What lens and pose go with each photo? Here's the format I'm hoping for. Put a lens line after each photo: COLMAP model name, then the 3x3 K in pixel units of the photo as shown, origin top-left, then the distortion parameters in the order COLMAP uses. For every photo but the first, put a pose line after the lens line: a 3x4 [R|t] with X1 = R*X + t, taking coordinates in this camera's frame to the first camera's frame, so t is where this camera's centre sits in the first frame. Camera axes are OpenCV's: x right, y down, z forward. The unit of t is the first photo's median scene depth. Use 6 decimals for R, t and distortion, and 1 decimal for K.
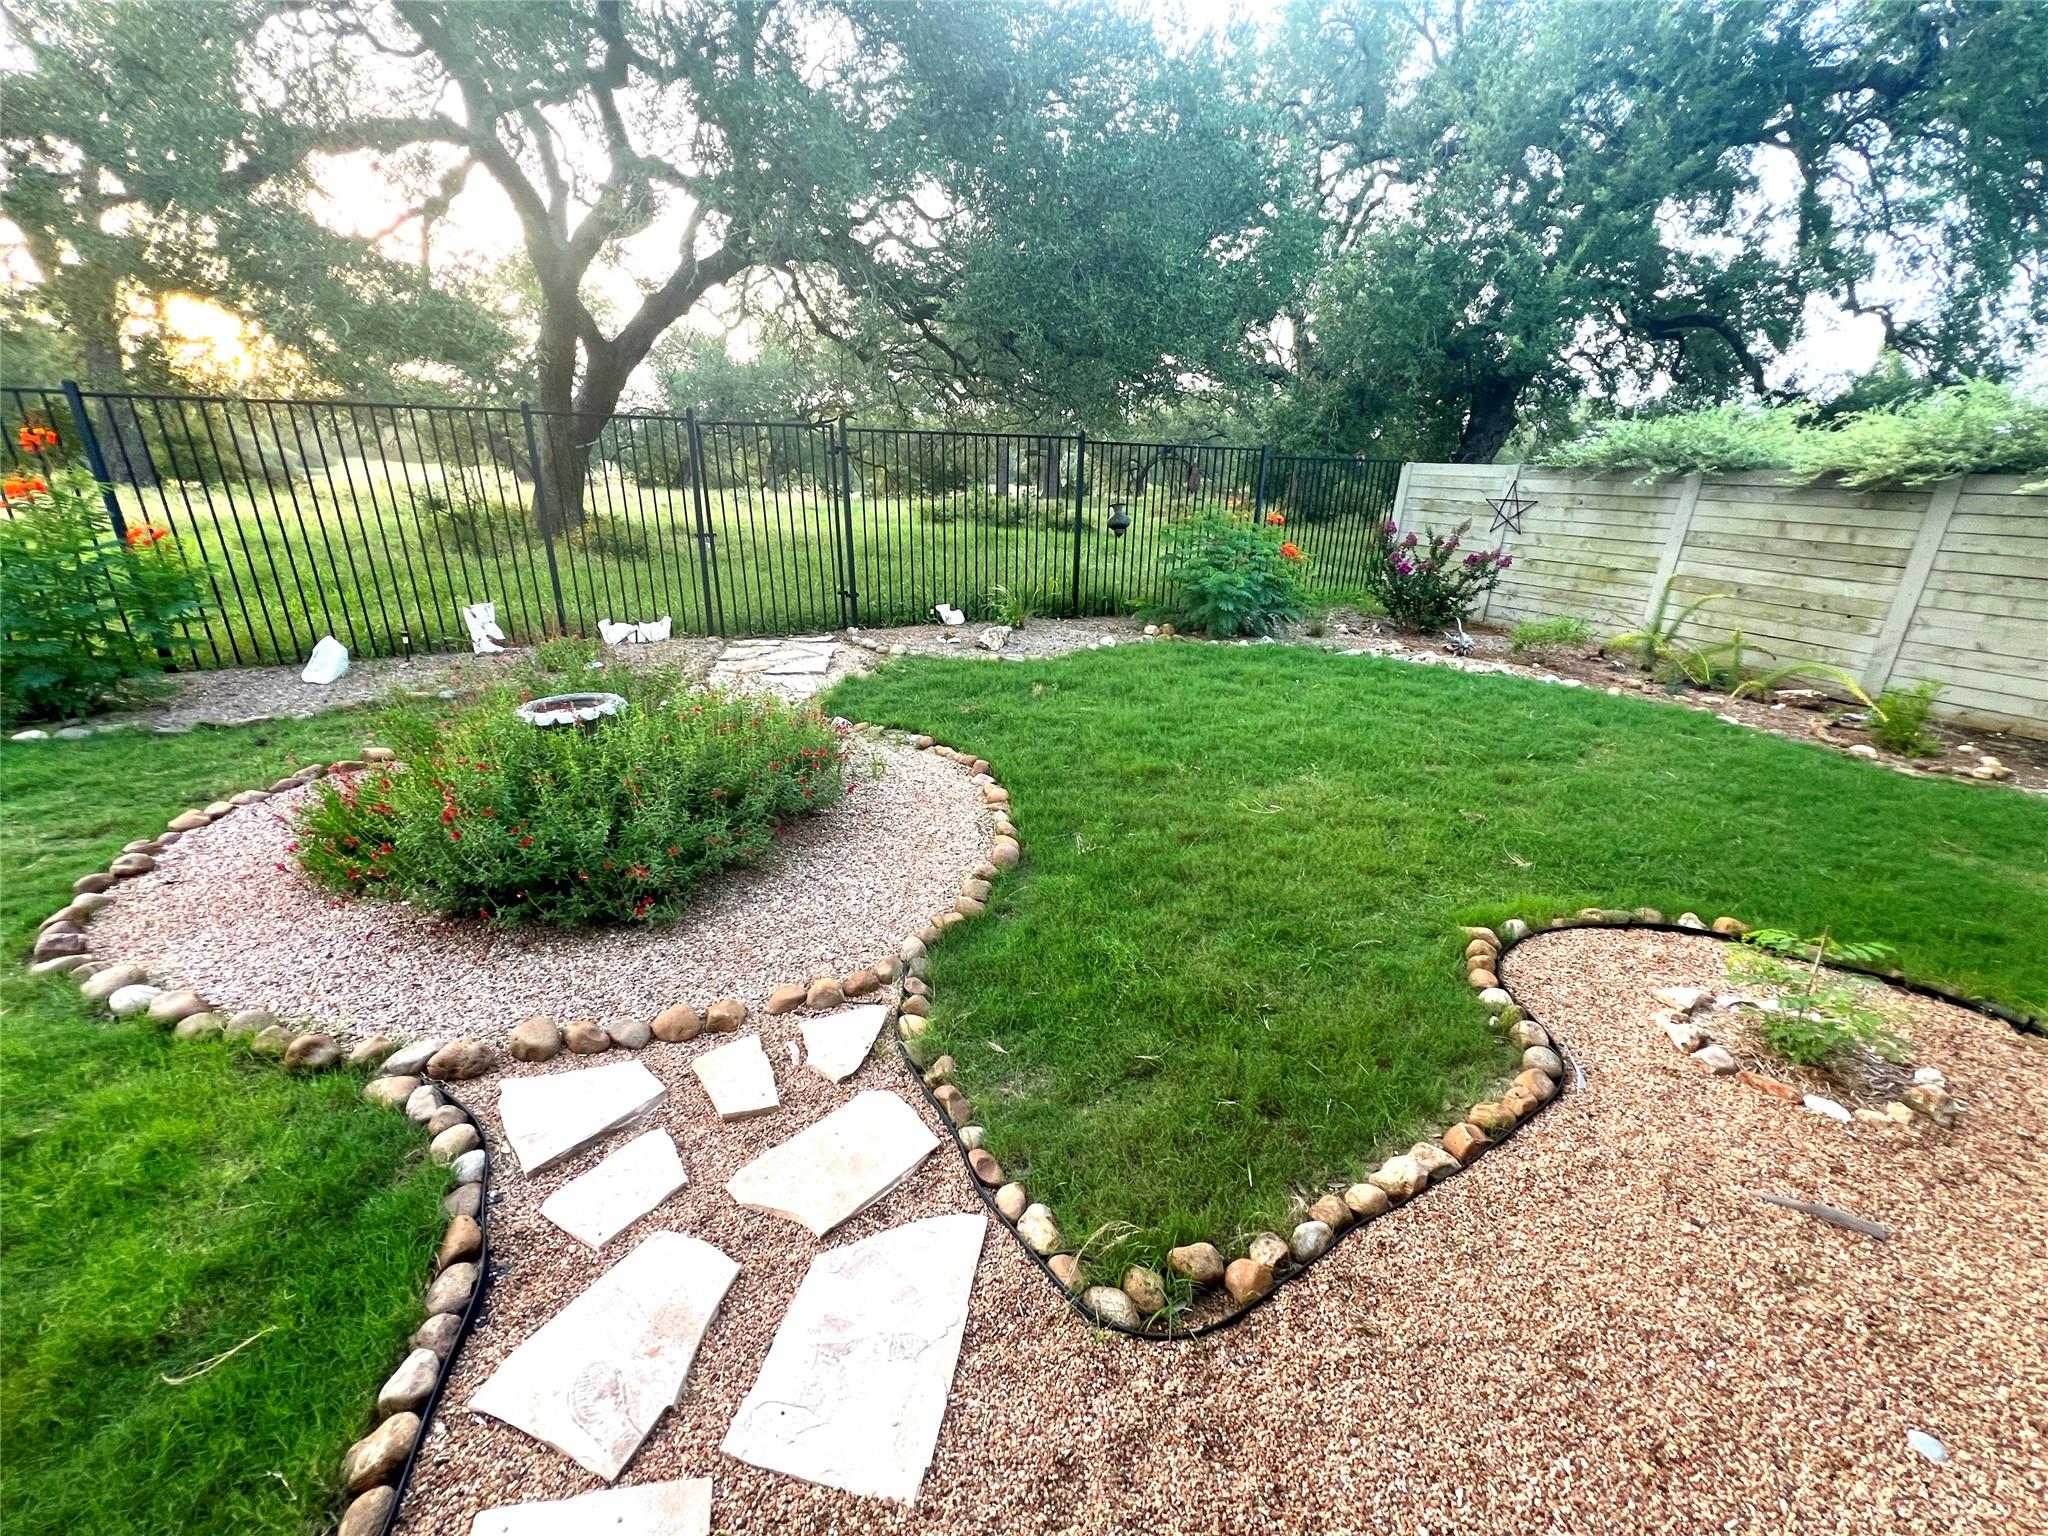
lens RADIAL K [[823.9, 0, 1023.7], [0, 823.9, 762.8], [0, 0, 1]] dist [0.004419, 0.000061]
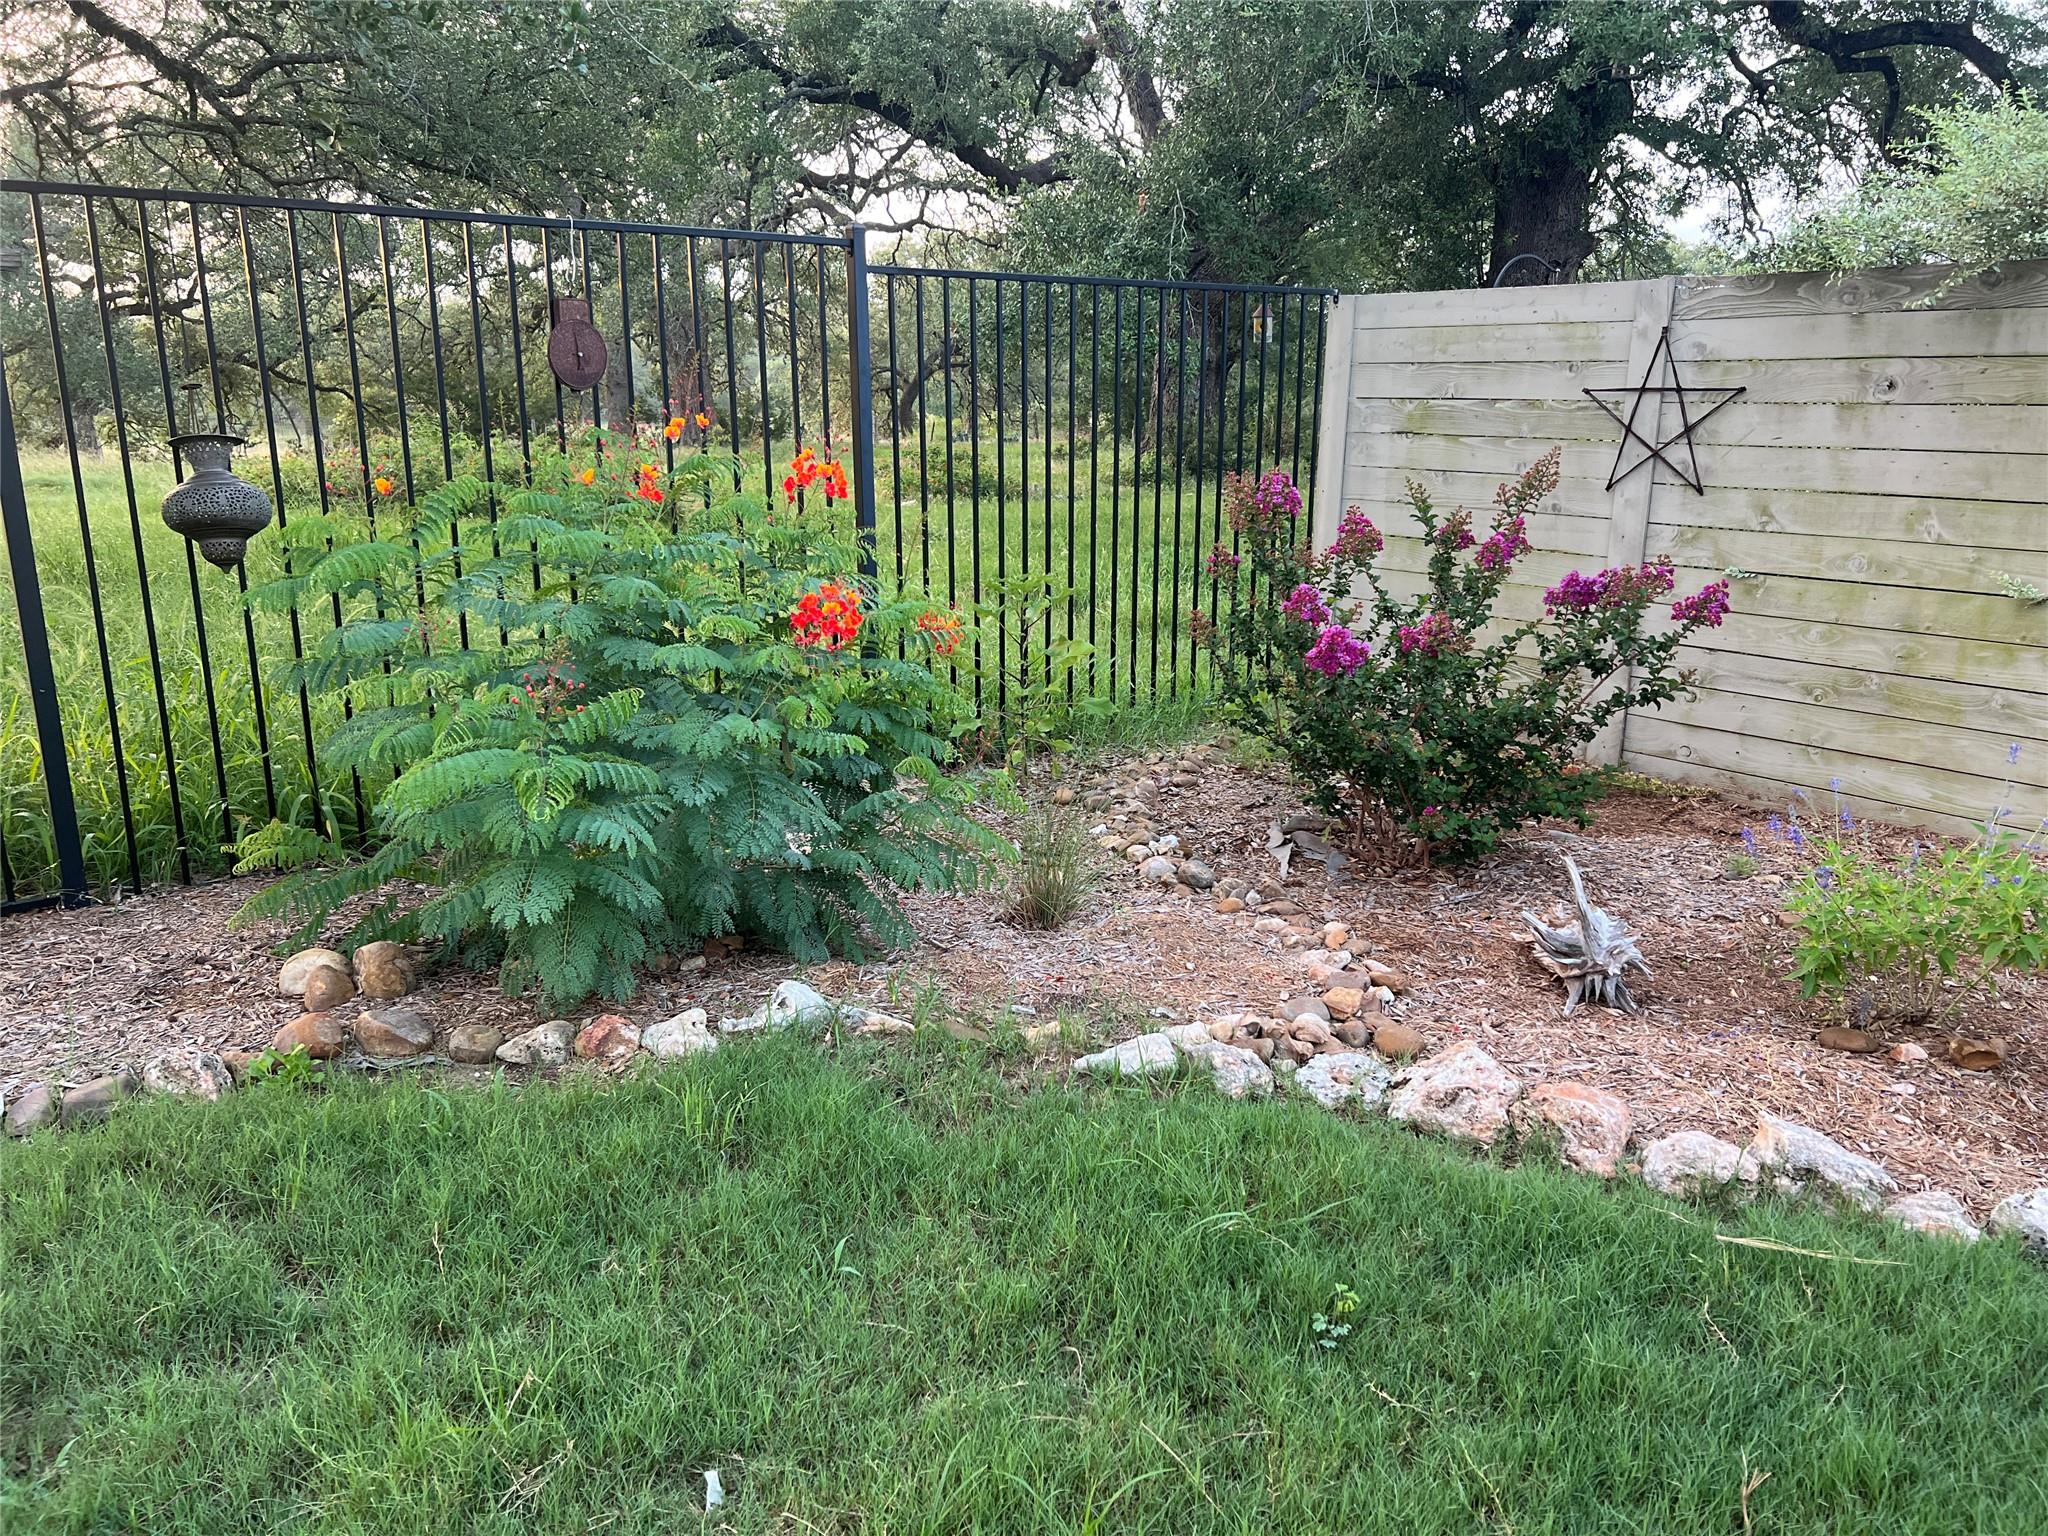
lens RADIAL K [[1533.4, 0, 1022.5], [0, 1533.4, 774.1], [0, 0, 1]] dist [0.041336, -0.031335]
pose [[0.984048, -0.069376, 0.163819, 0.269897], [0.085672, 0.991823, -0.094594, -0.151972], [-0.155916, 0.107119, 0.981945, 0.524126]]
